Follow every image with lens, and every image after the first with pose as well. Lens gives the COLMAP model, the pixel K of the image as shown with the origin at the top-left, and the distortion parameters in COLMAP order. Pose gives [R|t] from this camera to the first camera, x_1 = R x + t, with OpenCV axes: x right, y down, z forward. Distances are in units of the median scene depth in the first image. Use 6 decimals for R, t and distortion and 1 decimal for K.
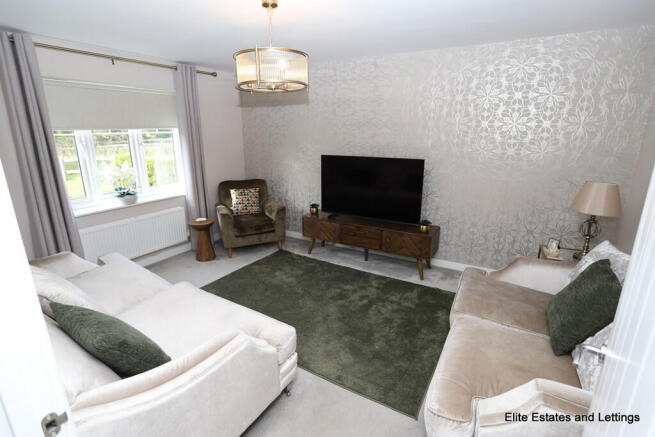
lens RADIAL K [[316.9, 0, 329.3], [0, 316.9, 220.0], [0, 0, 1]] dist [-0.039218, 0.007583]
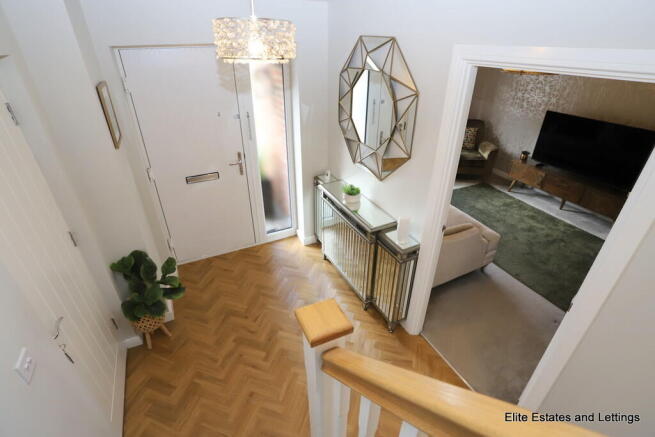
lens RADIAL K [[316.9, 0, 329.0], [0, 316.9, 216.3], [0, 0, 1]] dist [-0.039218, 0.007583]
pose [[0.841859, 0.276725, -0.463354, -0.064000], [-0.154211, 0.946089, 0.284842, -0.042325], [0.517197, -0.168343, 0.839147, -0.409105]]
